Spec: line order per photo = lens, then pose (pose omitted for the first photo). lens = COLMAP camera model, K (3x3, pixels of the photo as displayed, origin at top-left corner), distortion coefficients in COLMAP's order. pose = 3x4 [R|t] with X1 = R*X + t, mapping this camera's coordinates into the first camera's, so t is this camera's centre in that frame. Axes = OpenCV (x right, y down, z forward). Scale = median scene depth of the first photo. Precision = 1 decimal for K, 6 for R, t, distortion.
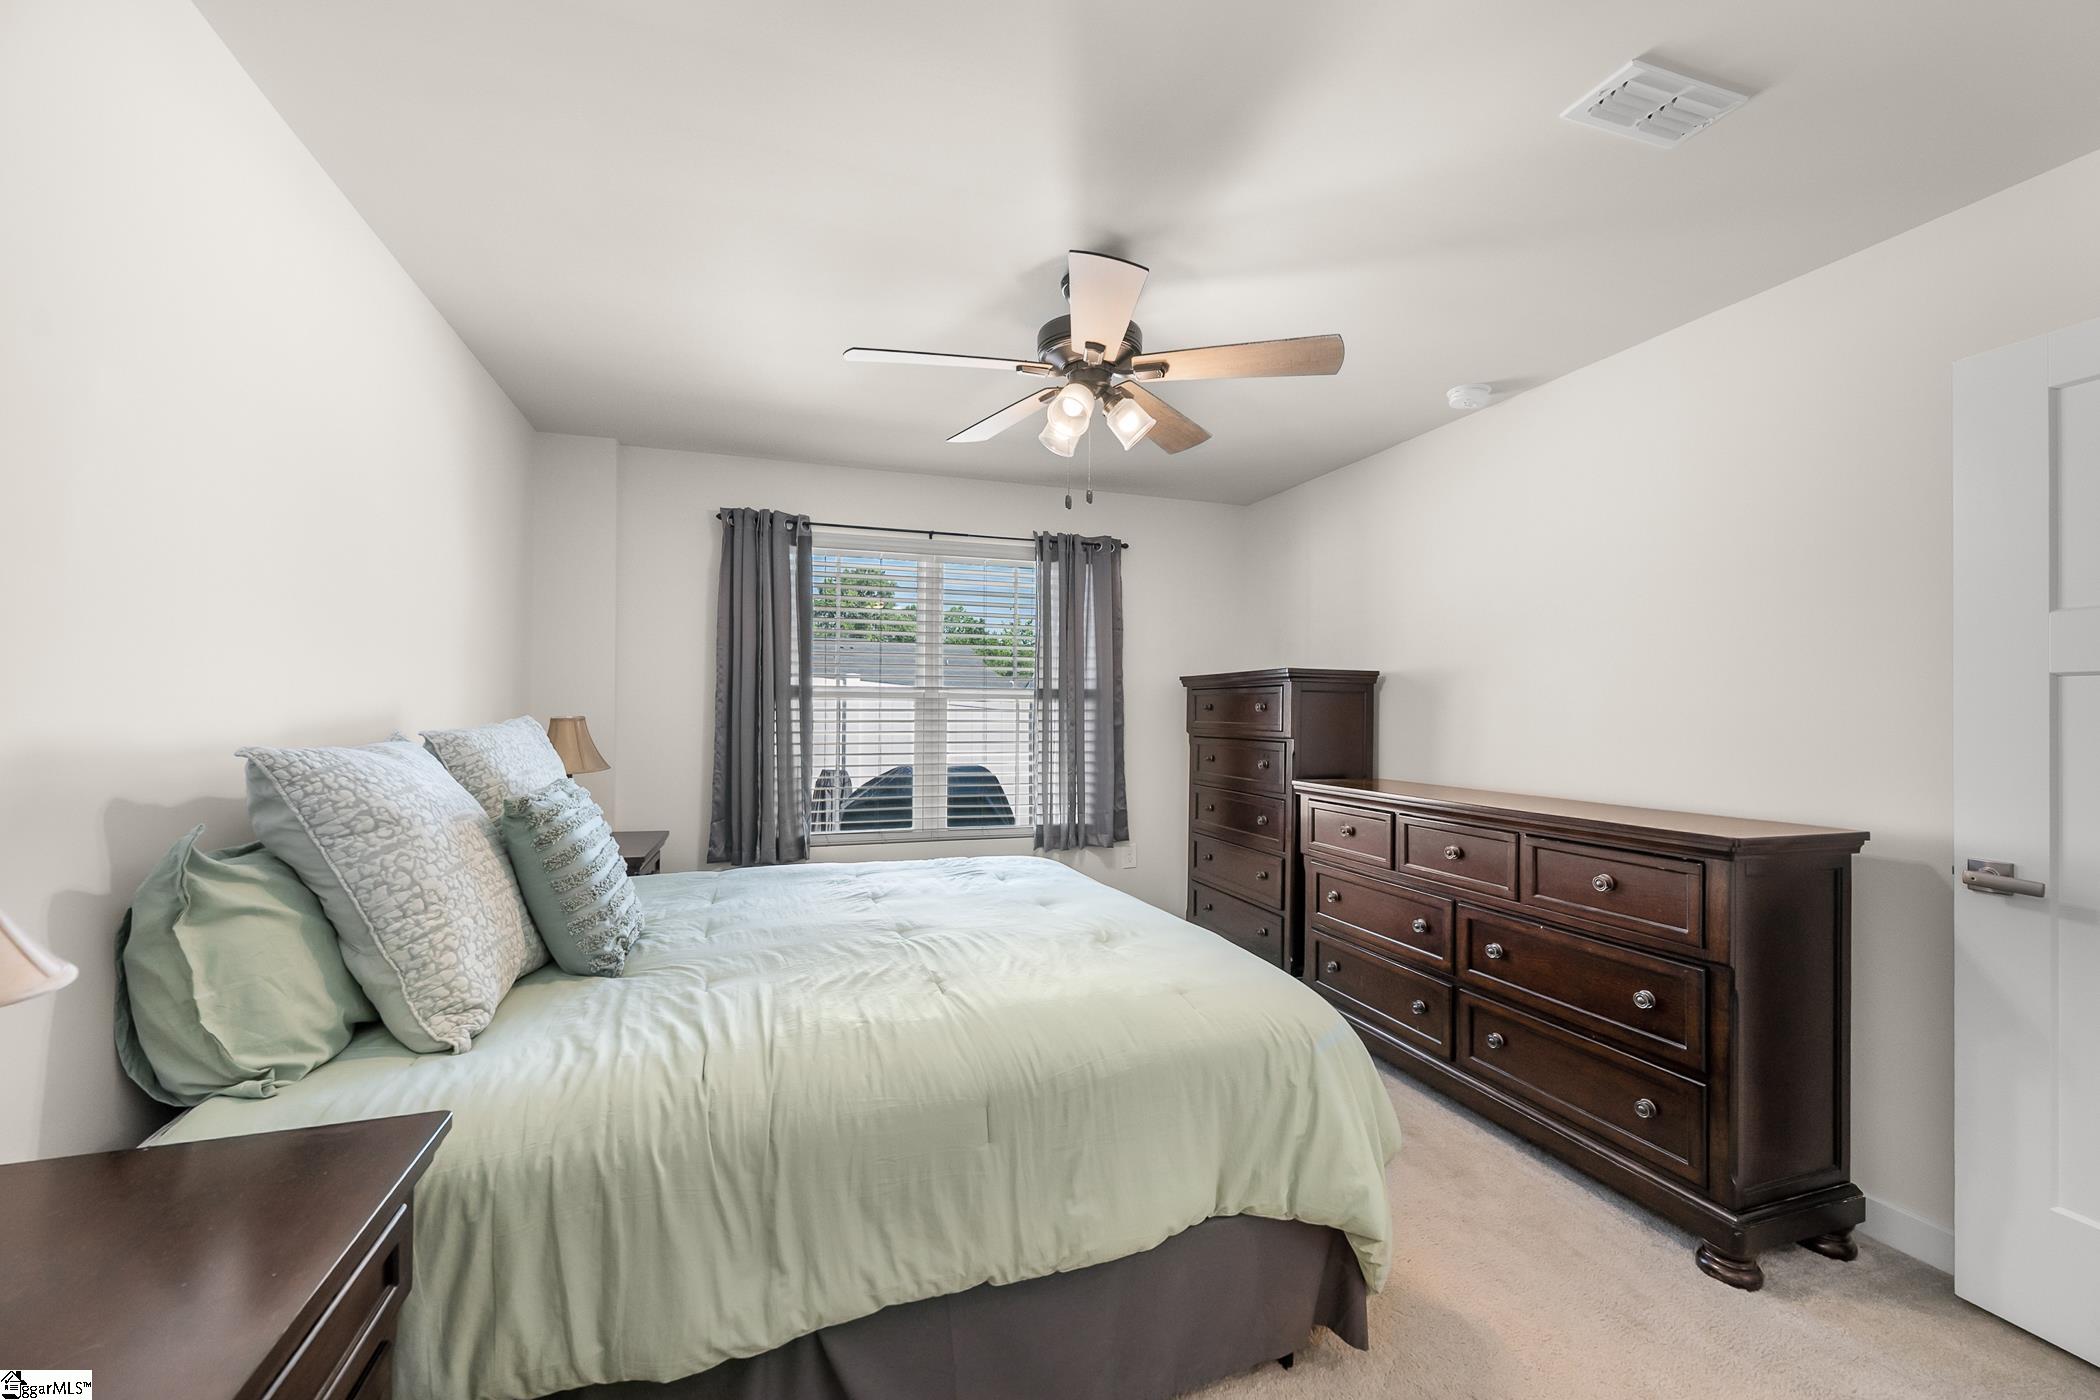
lens RADIAL K [[829.6, 0, 1033.5], [0, 829.6, 695.5], [0, 0, 1]] dist [-0.004780, 0.000201]
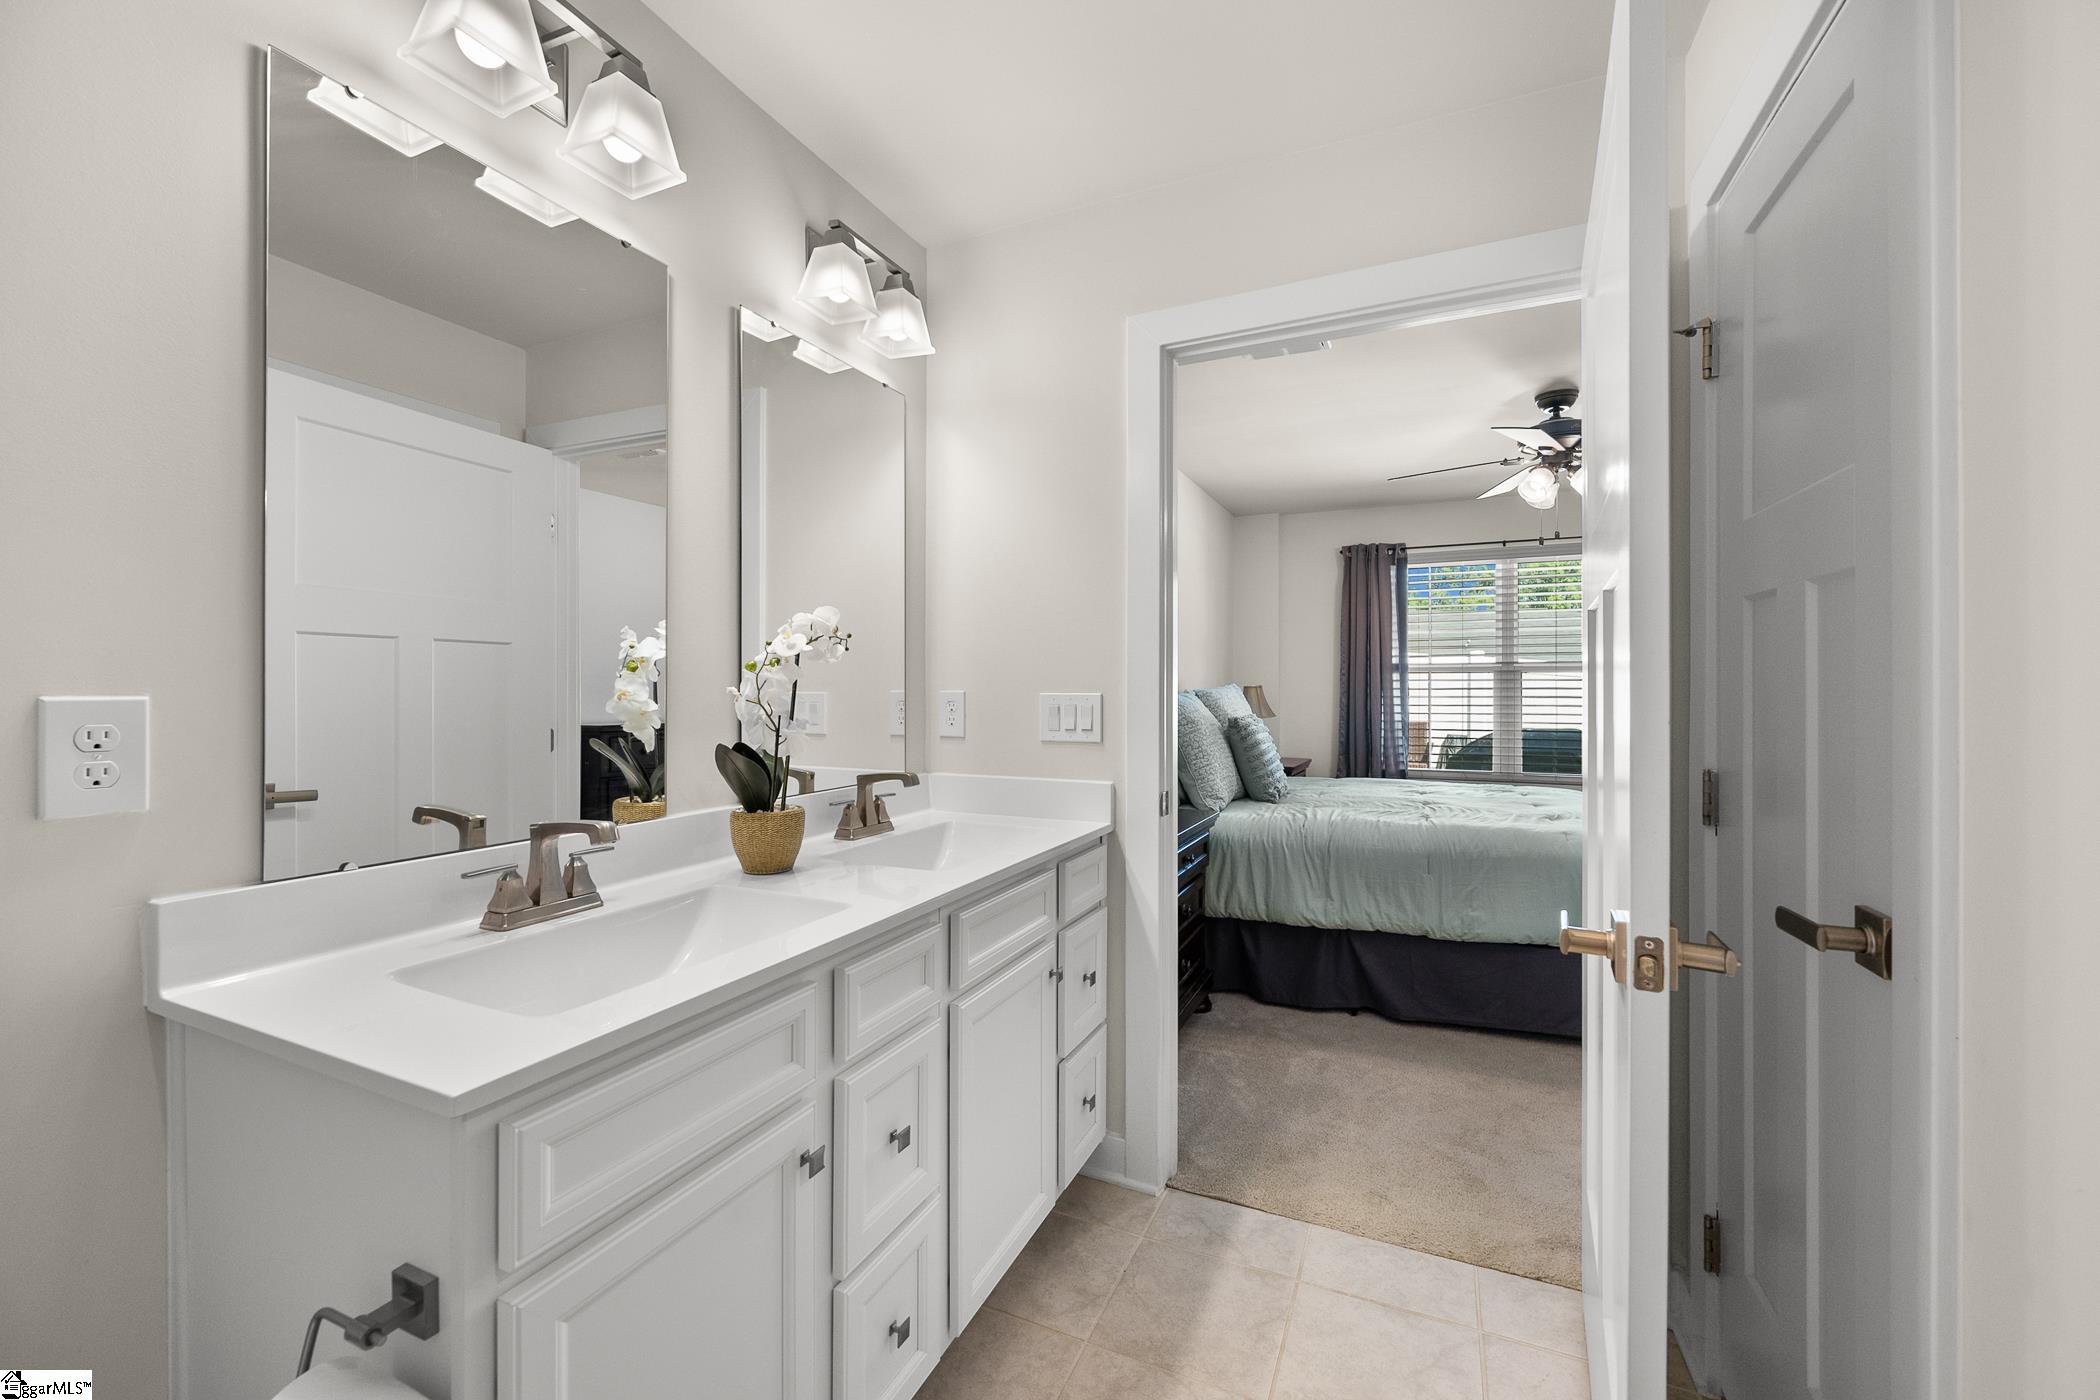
lens RADIAL K [[829.6, 0, 1067.5], [0, 829.6, 695.3], [0, 0, 1]] dist [-0.004780, 0.000201]
pose [[0.743214, -0.000209, -0.669053, 0.300925], [0.017930, 0.999647, 0.019605, 0.005464], [0.668813, -0.026567, 0.742956, -0.532964]]
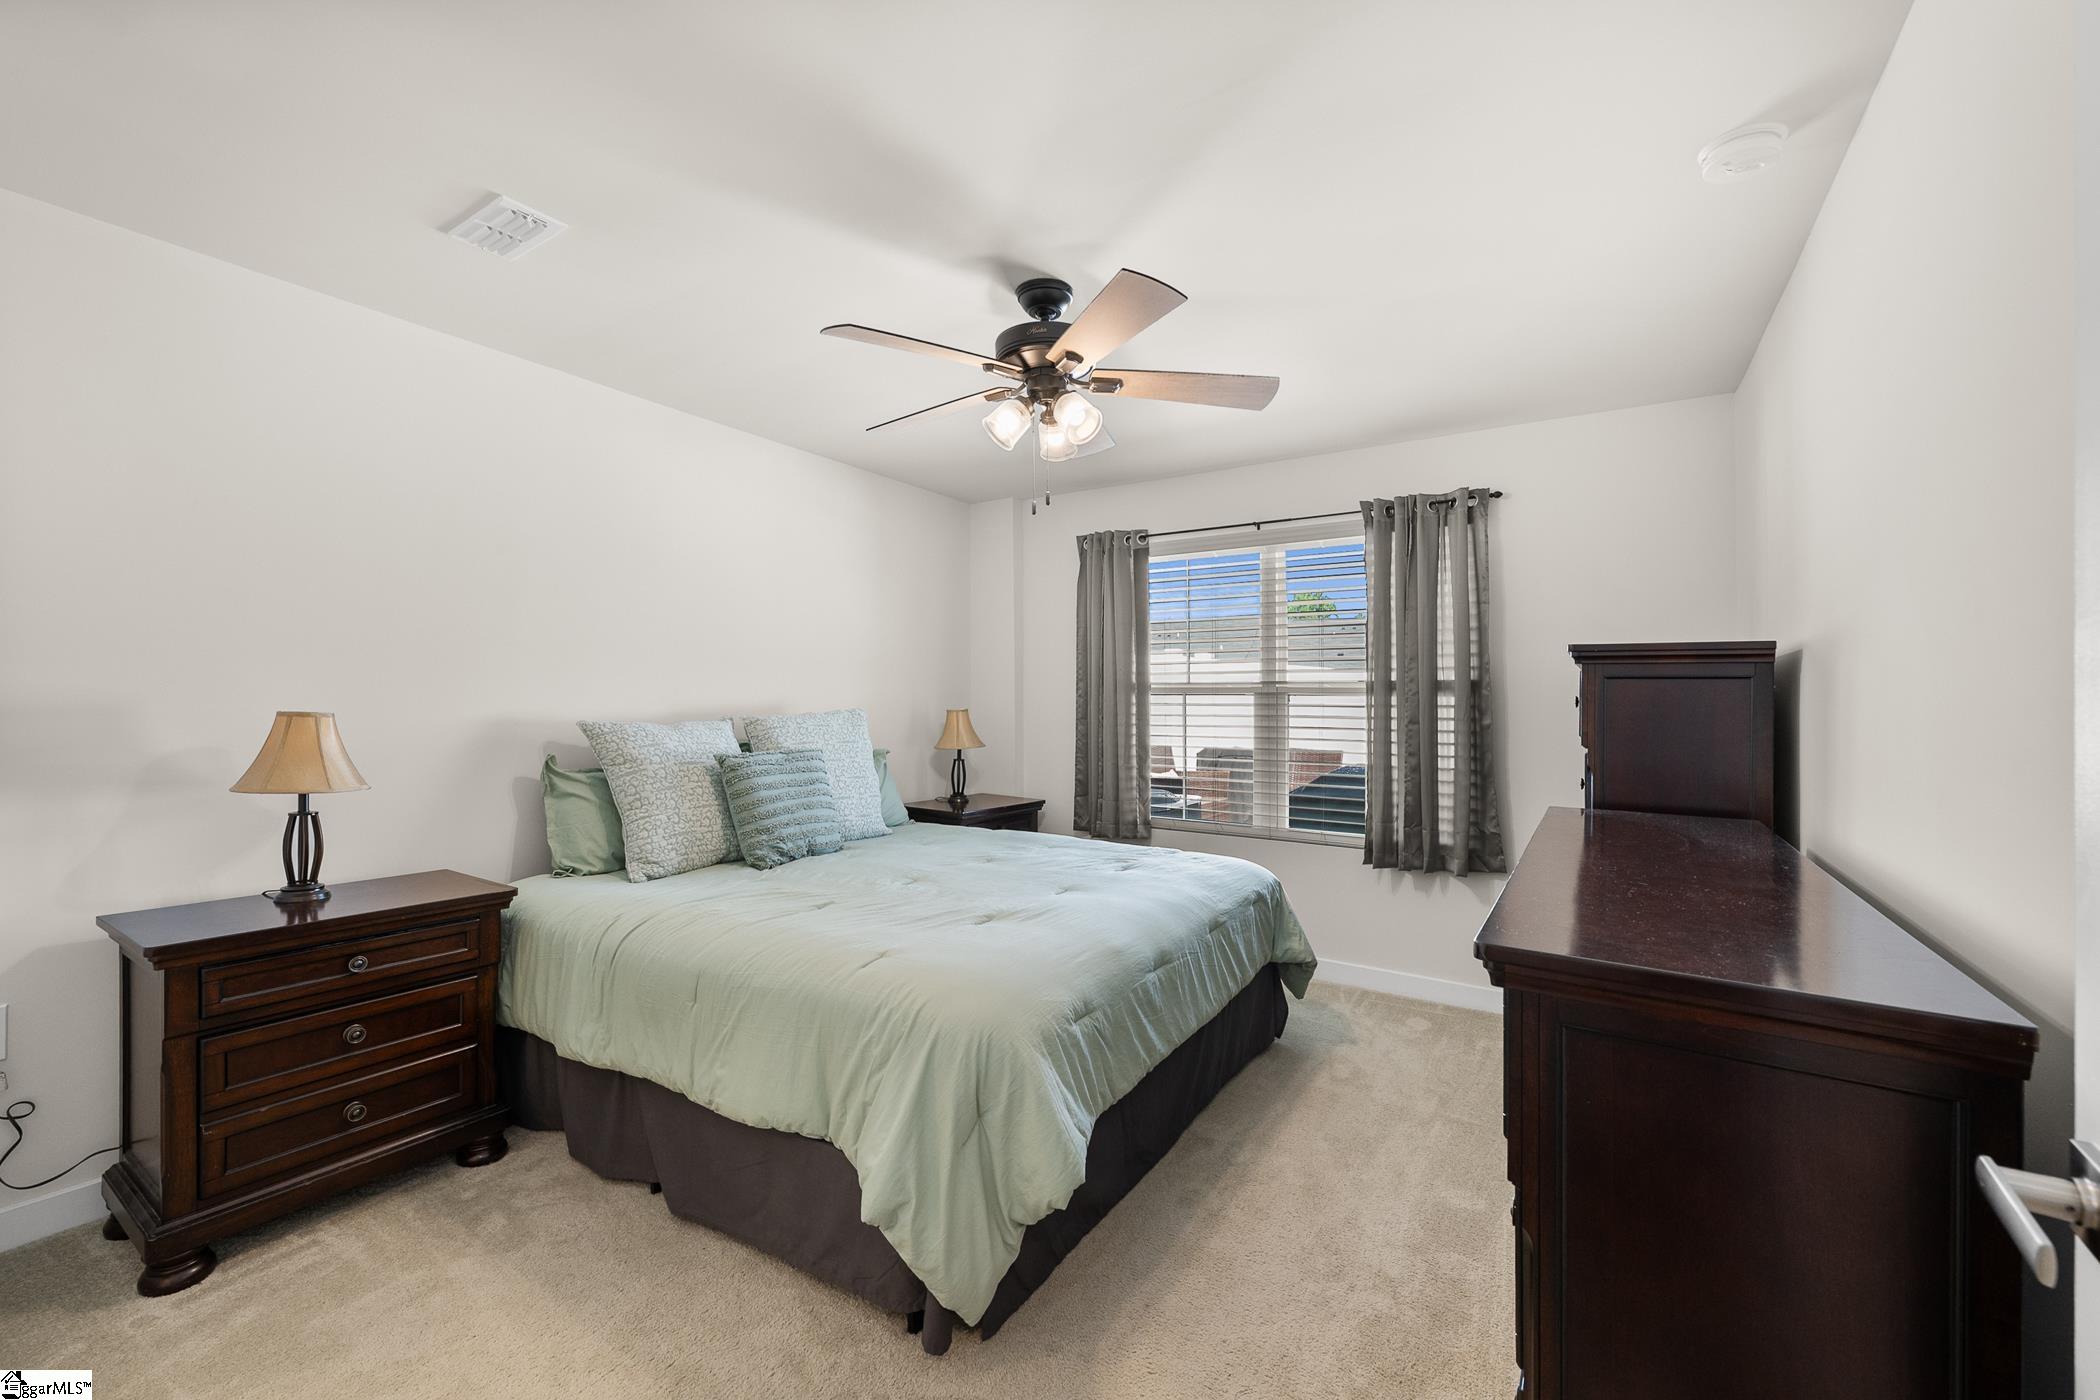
lens RADIAL K [[829.6, 0, 1039.1], [0, 829.6, 700.6], [0, 0, 1]] dist [-0.004780, 0.000201]
pose [[0.619138, -0.000114, -0.785282, 0.628624], [0.010612, 0.999910, 0.008222, 0.001971], [0.785210, -0.013424, 0.619084, 0.249596]]
